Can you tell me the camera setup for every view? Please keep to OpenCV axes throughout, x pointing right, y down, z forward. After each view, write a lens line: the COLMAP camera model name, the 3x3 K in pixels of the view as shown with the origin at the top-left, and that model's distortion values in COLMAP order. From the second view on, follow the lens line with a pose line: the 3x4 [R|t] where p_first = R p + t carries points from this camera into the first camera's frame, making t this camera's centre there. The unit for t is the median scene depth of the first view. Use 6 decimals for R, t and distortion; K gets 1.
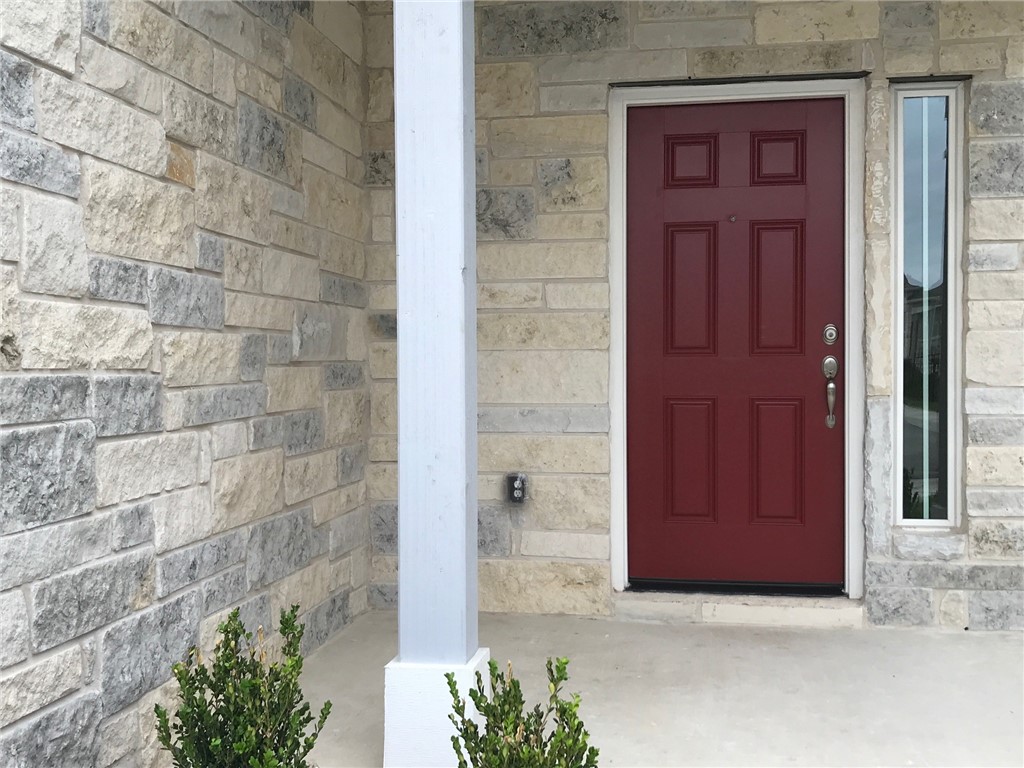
lens RADIAL K [[1195.5, 0, 512.0], [0, 1195.5, 384.0], [0, 0, 1]] dist [0.075318, -0.016755]
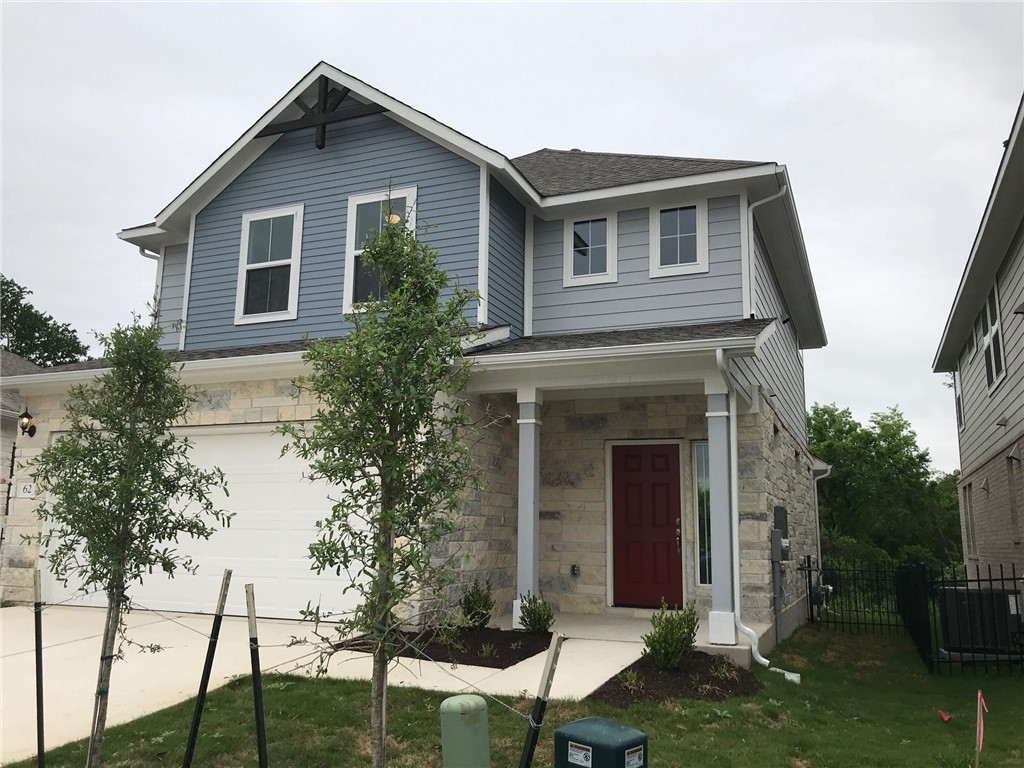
lens RADIAL K [[842.8, 0, 505.5], [0, 842.8, 382.0], [0, 0, 1]] dist [0.010976, -0.011949]
pose [[0.968426, -0.019783, -0.248514, 0.381468], [-0.030468, 0.979982, -0.196740, 0.046742], [0.247431, 0.198100, 0.948438, -1.199753]]
